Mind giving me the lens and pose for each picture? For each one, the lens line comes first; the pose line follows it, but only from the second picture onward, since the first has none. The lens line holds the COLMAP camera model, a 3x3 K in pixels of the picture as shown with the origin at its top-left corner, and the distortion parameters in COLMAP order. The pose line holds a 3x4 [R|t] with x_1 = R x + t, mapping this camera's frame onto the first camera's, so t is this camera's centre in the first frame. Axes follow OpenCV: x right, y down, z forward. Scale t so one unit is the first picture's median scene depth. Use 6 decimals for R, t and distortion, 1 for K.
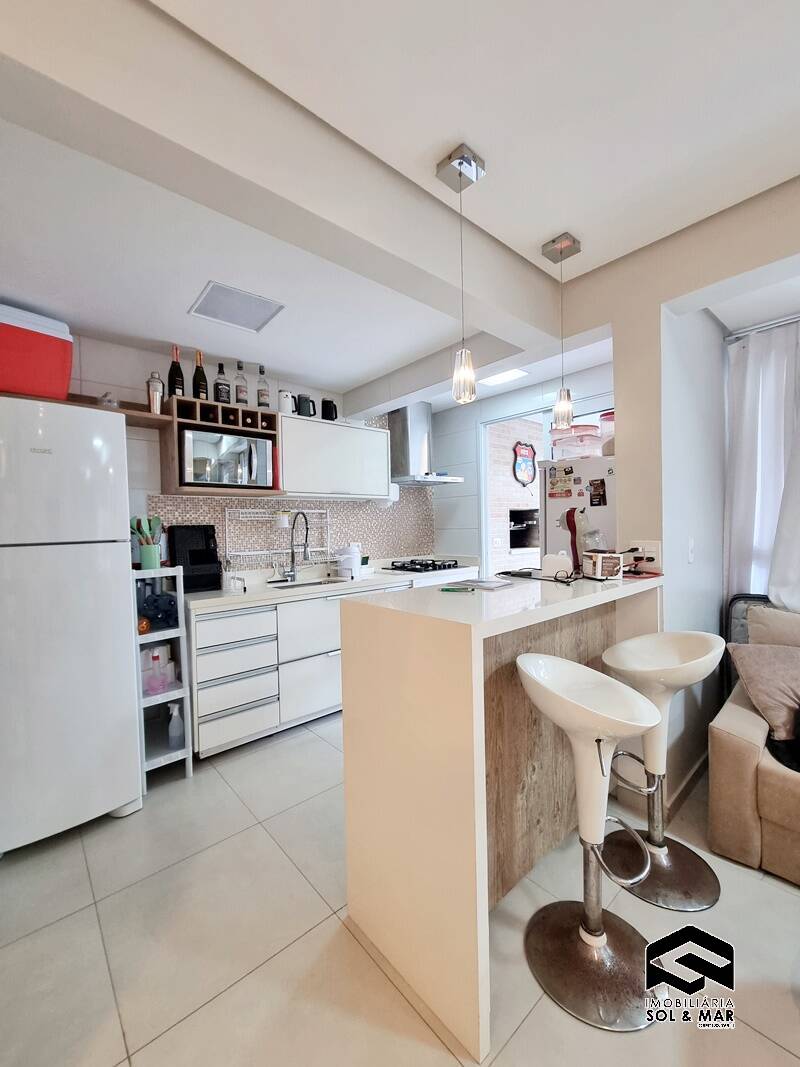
lens RADIAL K [[434.6, 0, 398.5], [0, 434.6, 534.4], [0, 0, 1]] dist [-0.002031, 0.000048]
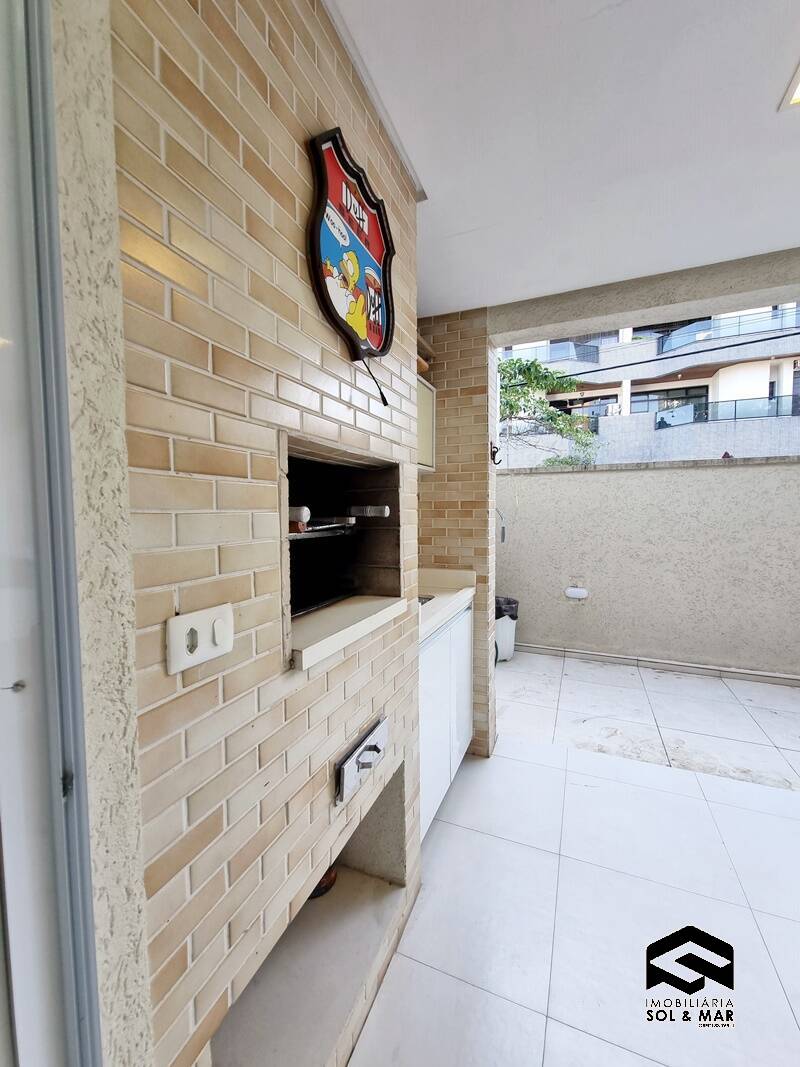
lens RADIAL K [[434.6, 0, 398.5], [0, 434.6, 534.4], [0, 0, 1]] dist [-0.002031, 0.000048]
pose [[0.905123, -0.005383, 0.425115, 0.311702], [-0.004691, 0.999733, 0.022646, -0.029182], [-0.425123, -0.022492, 0.904856, 1.146429]]
